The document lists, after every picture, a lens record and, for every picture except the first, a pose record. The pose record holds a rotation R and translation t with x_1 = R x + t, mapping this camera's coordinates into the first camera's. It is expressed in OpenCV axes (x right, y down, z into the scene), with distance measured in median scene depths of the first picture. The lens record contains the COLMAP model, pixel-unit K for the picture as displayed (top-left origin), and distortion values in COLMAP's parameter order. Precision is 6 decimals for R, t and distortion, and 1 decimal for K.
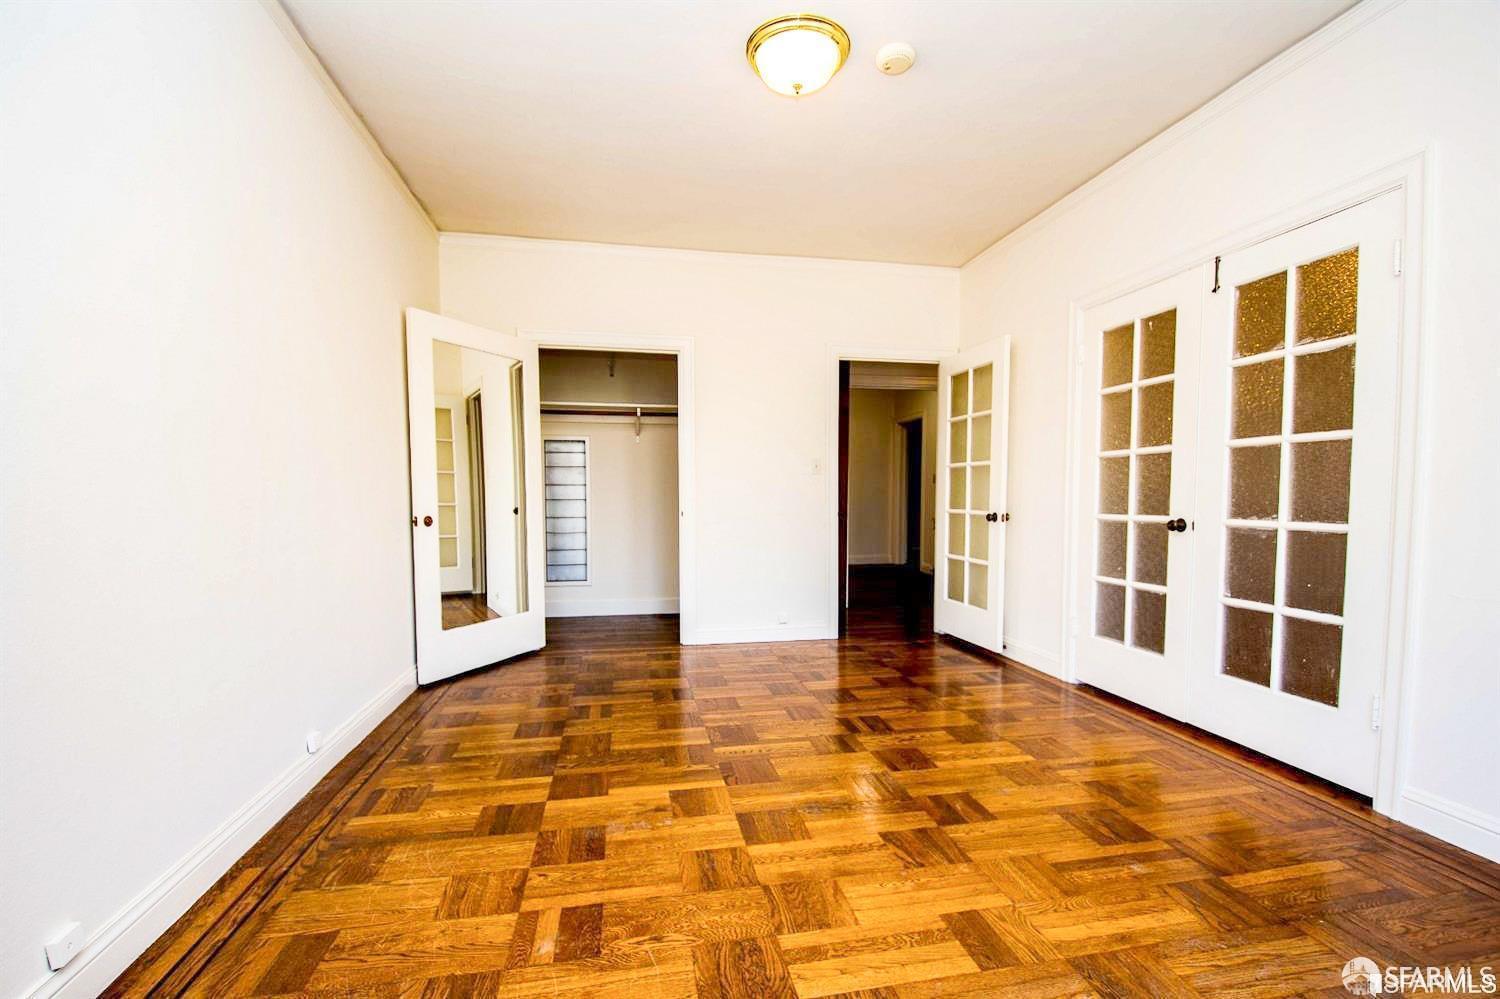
lens RADIAL K [[667.6, 0, 750.0], [0, 667.6, 499.5], [0, 0, 1]] dist [-0.000395, -0.000235]
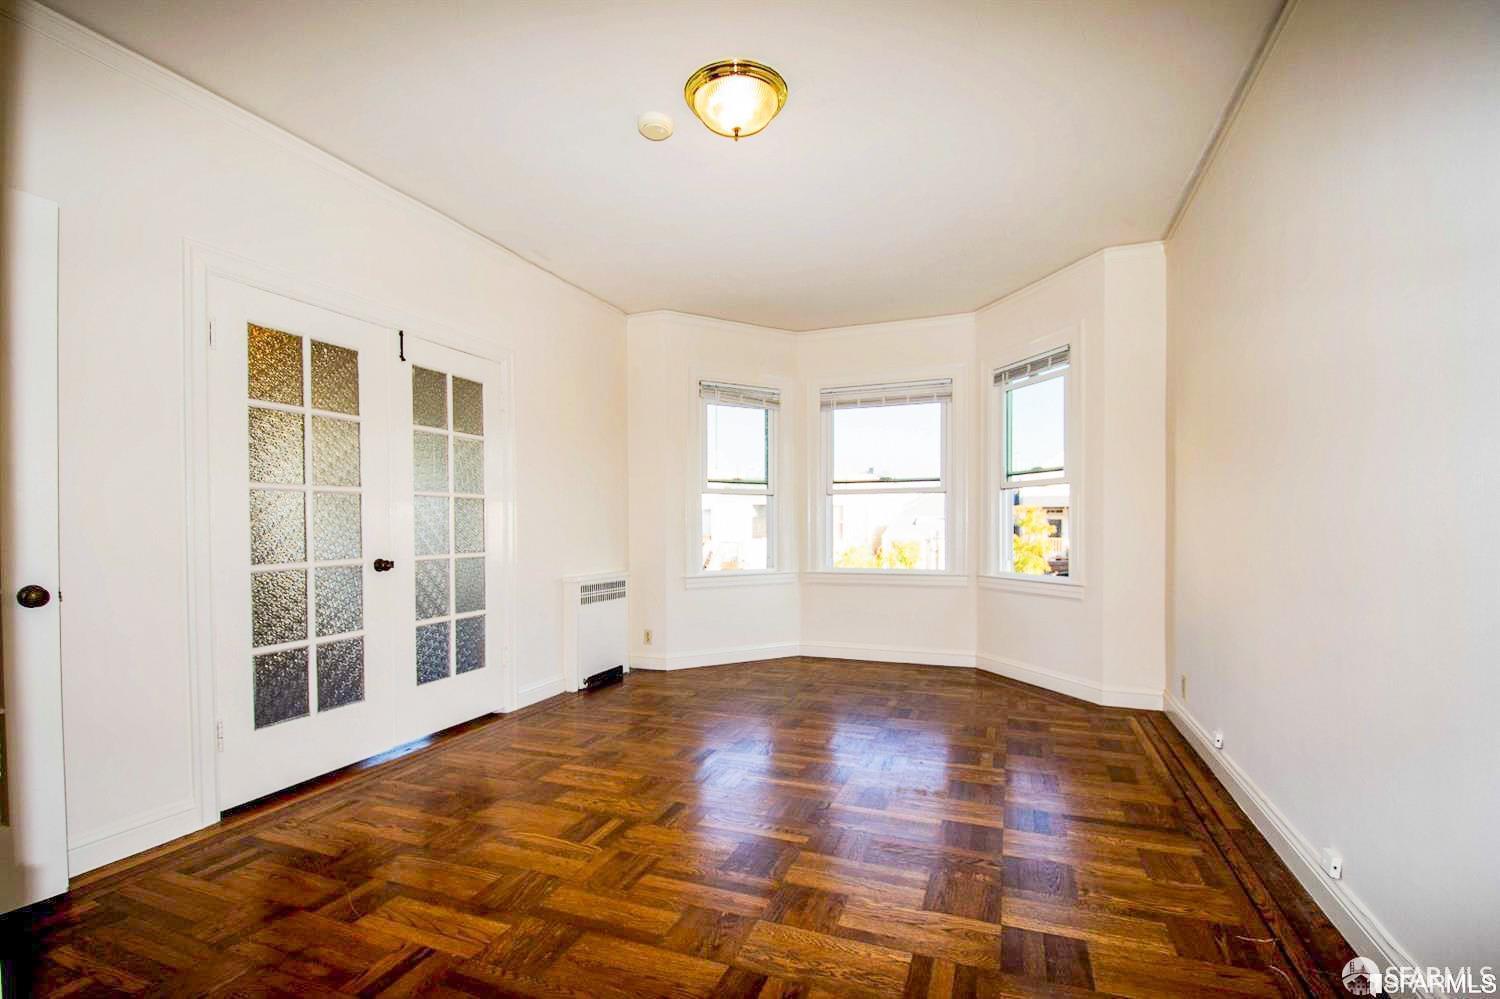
lens RADIAL K [[672.0, 0, 730.9], [0, 672.0, 541.7], [0, 0, 1]] dist [-0.001682, -0.000366]
pose [[-0.833610, -0.006510, 0.552314, -0.431724], [0.013886, 0.999368, 0.032737, -0.028947], [-0.552178, 0.034960, -0.832993, 1.716791]]
